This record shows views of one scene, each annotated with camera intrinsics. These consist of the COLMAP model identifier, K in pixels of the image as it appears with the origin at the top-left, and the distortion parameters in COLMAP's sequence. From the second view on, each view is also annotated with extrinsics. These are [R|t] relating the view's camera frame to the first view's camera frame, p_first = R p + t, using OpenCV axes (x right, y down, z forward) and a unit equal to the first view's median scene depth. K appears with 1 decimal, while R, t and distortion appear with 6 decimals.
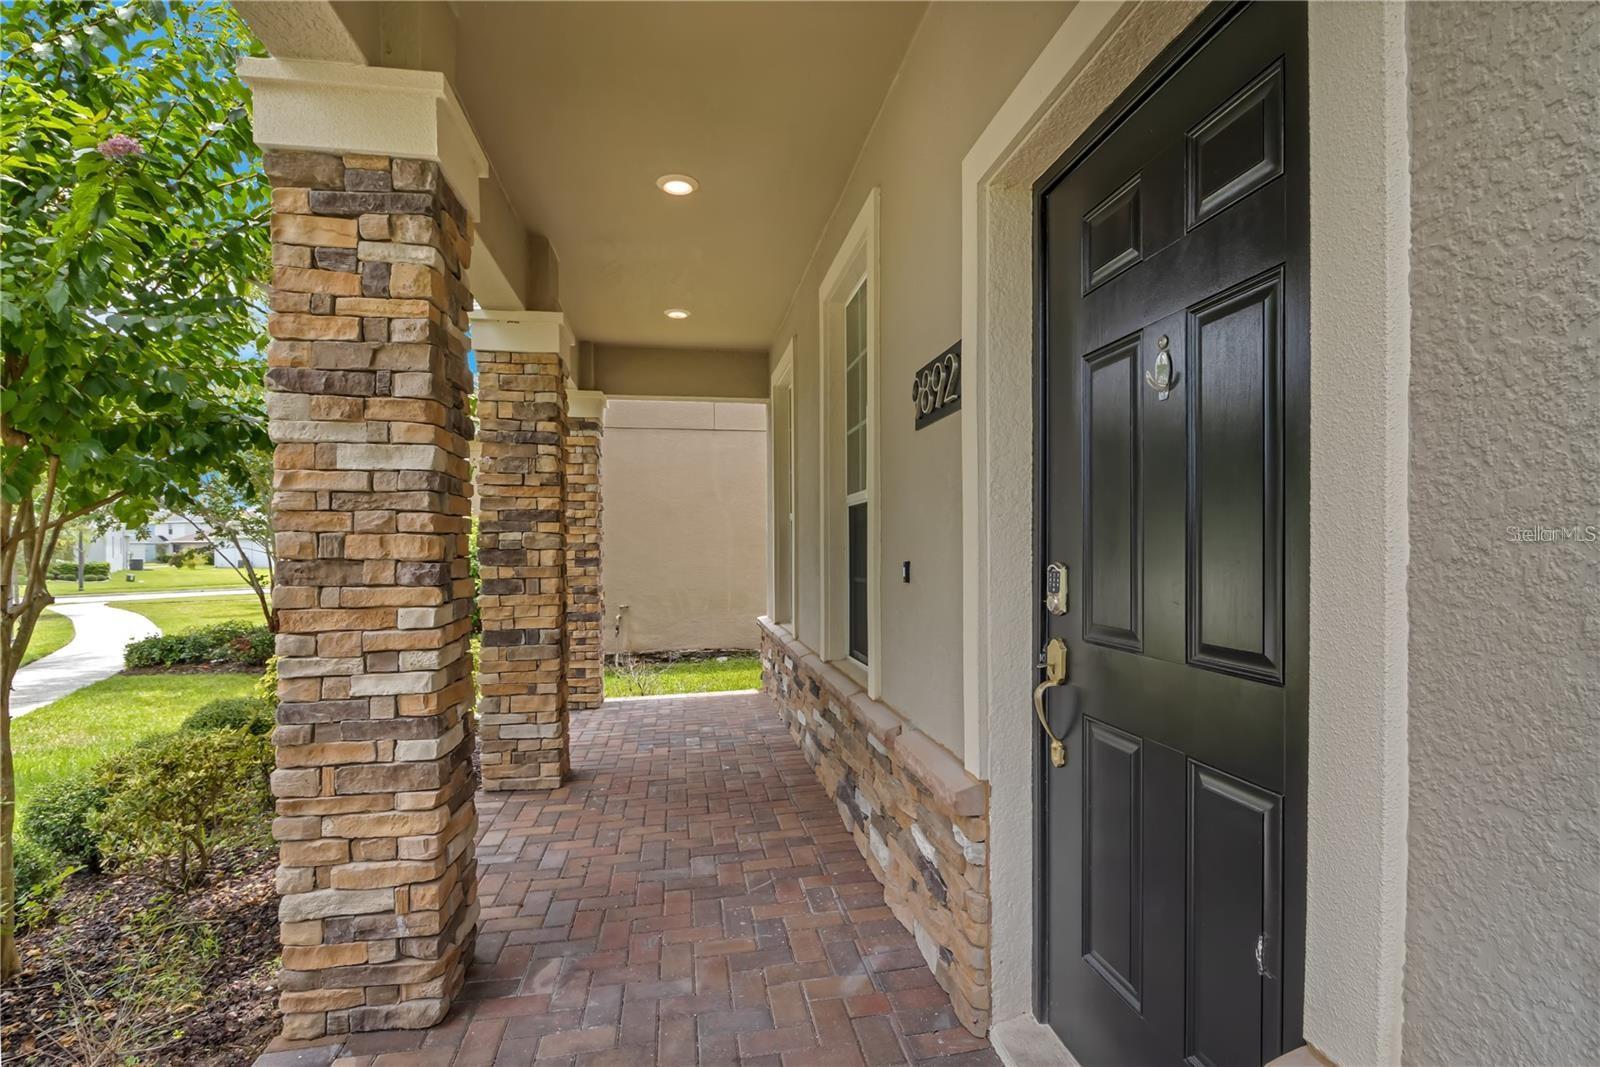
lens RADIAL K [[789.1, 0, 807.9], [0, 789.1, 557.6], [0, 0, 1]] dist [0.004612, -0.000638]
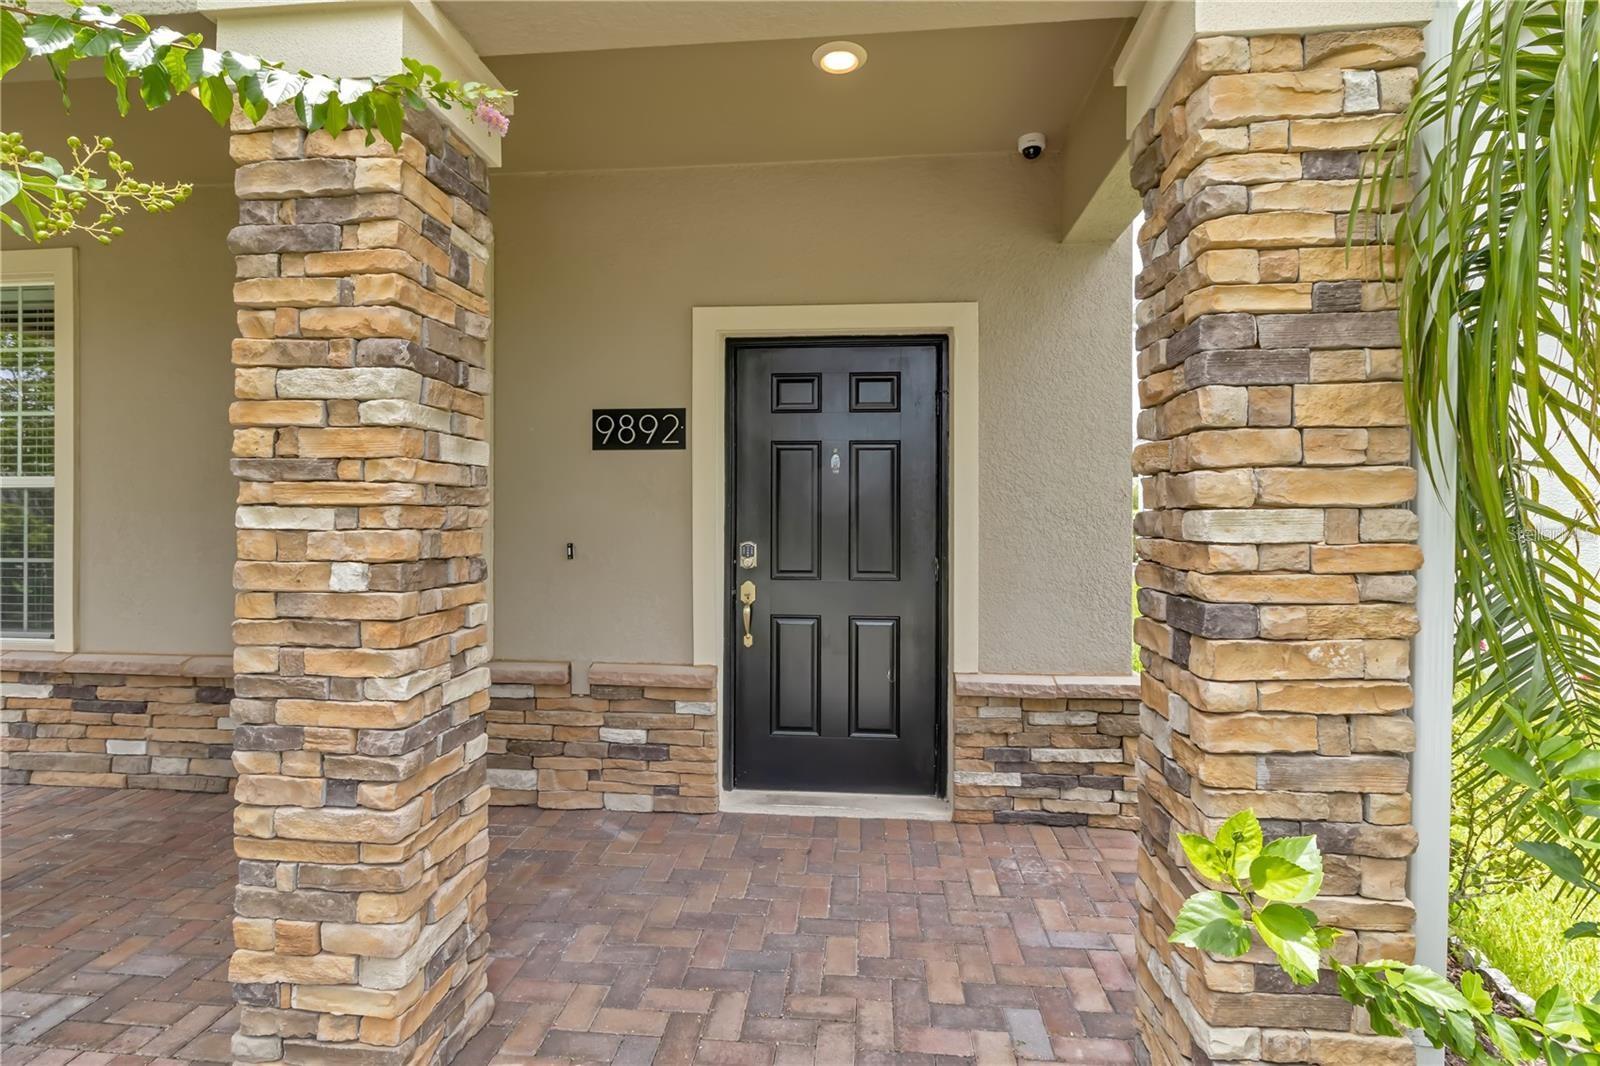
lens RADIAL K [[789.1, 0, 791.8], [0, 789.1, 517.5], [0, 0, 1]] dist [0.004612, -0.000638]
pose [[0.255970, 0.001166, 0.966684, -1.369337], [0.009048, 0.999953, -0.003602, -0.039010], [-0.966642, 0.009669, 0.255947, 0.363901]]
